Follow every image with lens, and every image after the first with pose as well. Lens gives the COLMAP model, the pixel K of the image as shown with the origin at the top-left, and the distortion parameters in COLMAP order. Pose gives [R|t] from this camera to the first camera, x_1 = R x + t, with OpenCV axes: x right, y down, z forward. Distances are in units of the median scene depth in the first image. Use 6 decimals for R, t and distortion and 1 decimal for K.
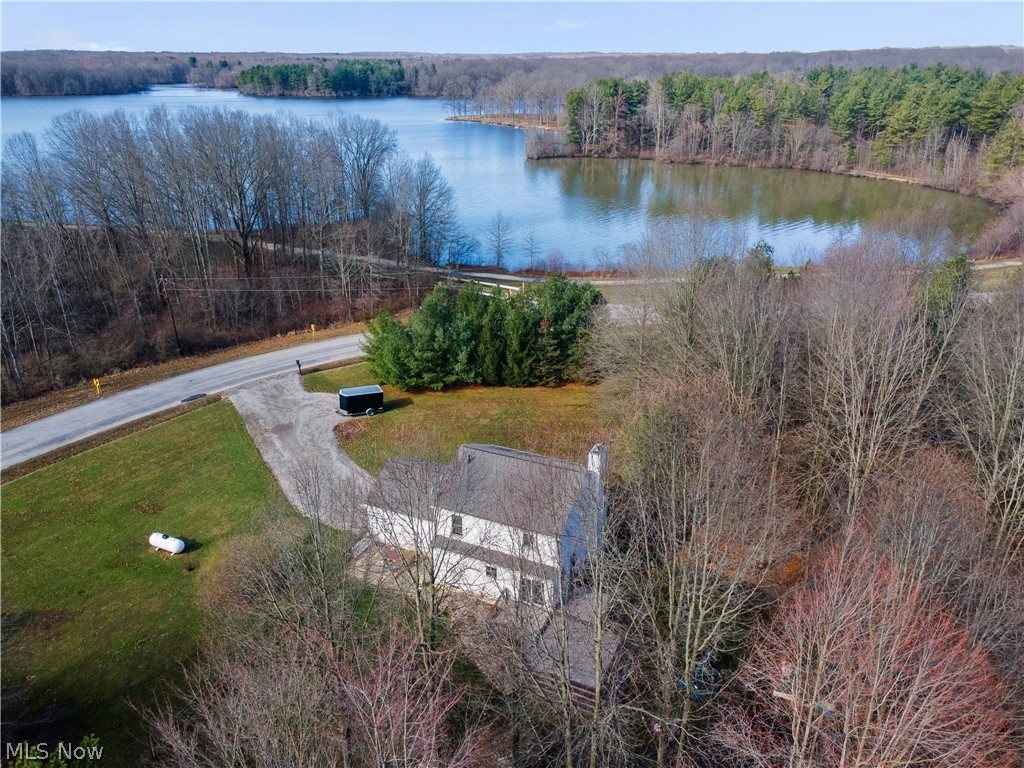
lens RADIAL K [[727.8, 0, 514.2], [0, 727.8, 386.5], [0, 0, 1]] dist [0.025312, 0.028100]
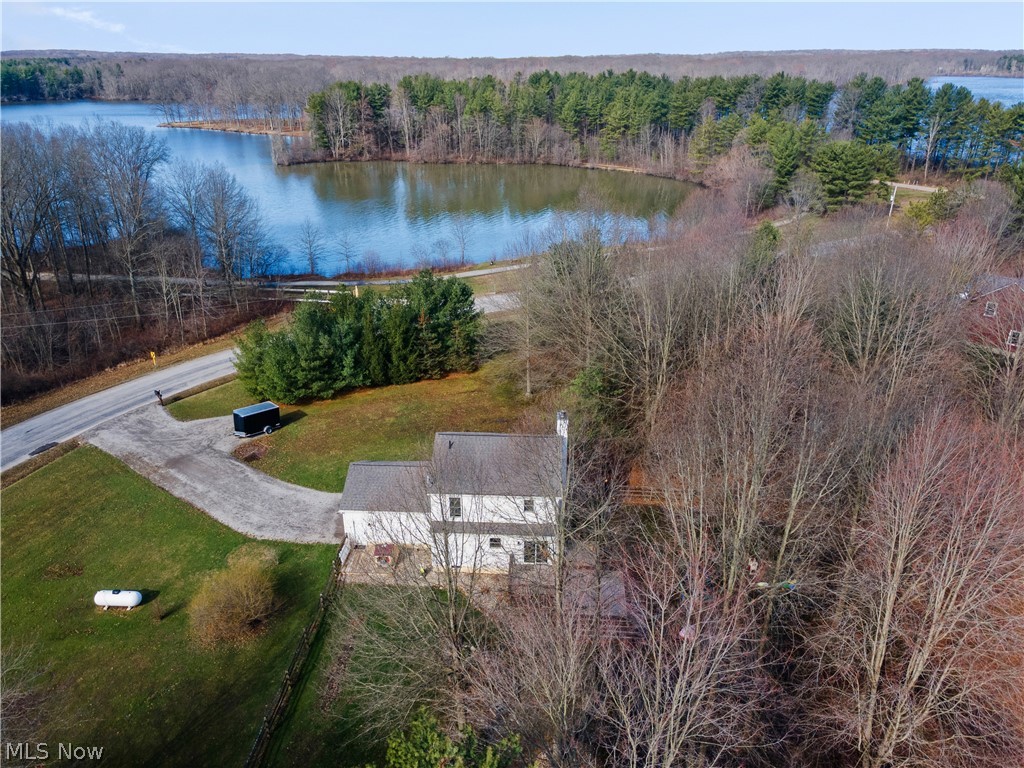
lens RADIAL K [[727.8, 0, 513.0], [0, 727.8, 382.0], [0, 0, 1]] dist [0.025312, 0.028100]
pose [[0.934411, -0.143420, 0.326046, -0.155215], [0.146336, 0.989110, 0.015702, 0.003901], [-0.324748, 0.033040, 0.945223, -0.012298]]
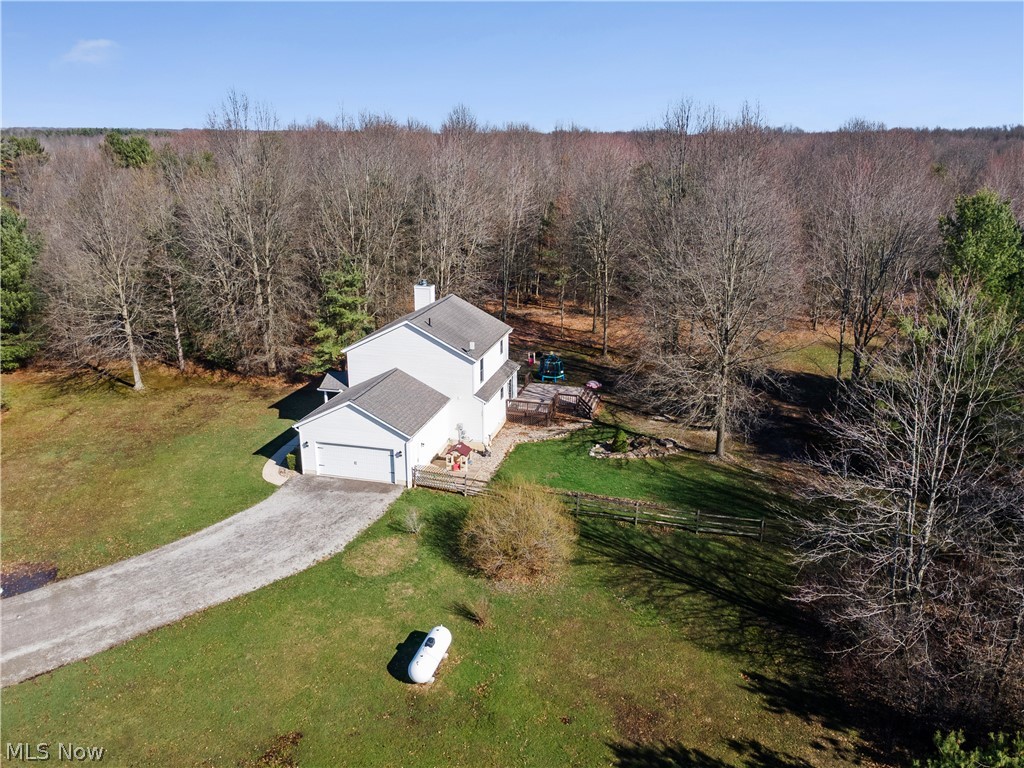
lens RADIAL K [[757.2, 0, 510.7], [0, 757.2, 386.0], [0, 0, 1]] dist [-0.031387, -0.005284]
pose [[-0.171372, -0.303344, 0.937344, -0.523999], [0.387292, 0.854080, 0.347206, -0.067274], [-0.905890, 0.422527, -0.028883, 0.492985]]
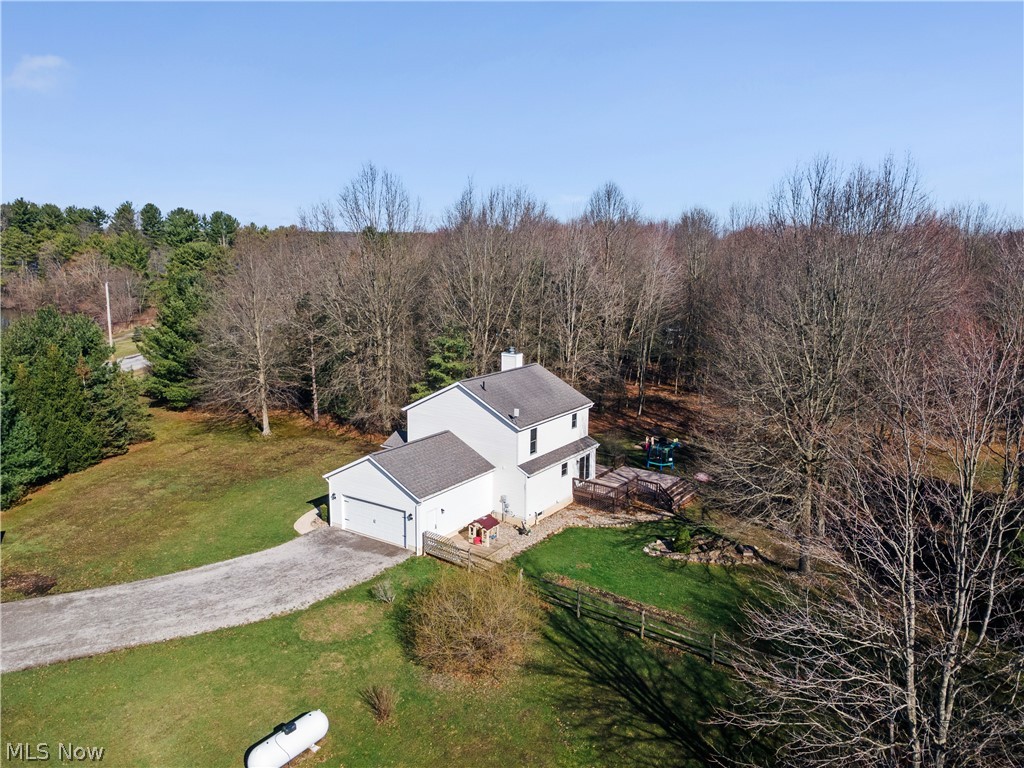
lens RADIAL K [[727.8, 0, 514.4], [0, 727.8, 380.9], [0, 0, 1]] dist [0.025312, 0.028100]
pose [[0.167426, -0.178272, 0.969633, -0.477728], [0.382319, 0.918292, 0.102818, 0.007022], [-0.908736, 0.353494, 0.221903, 0.387310]]
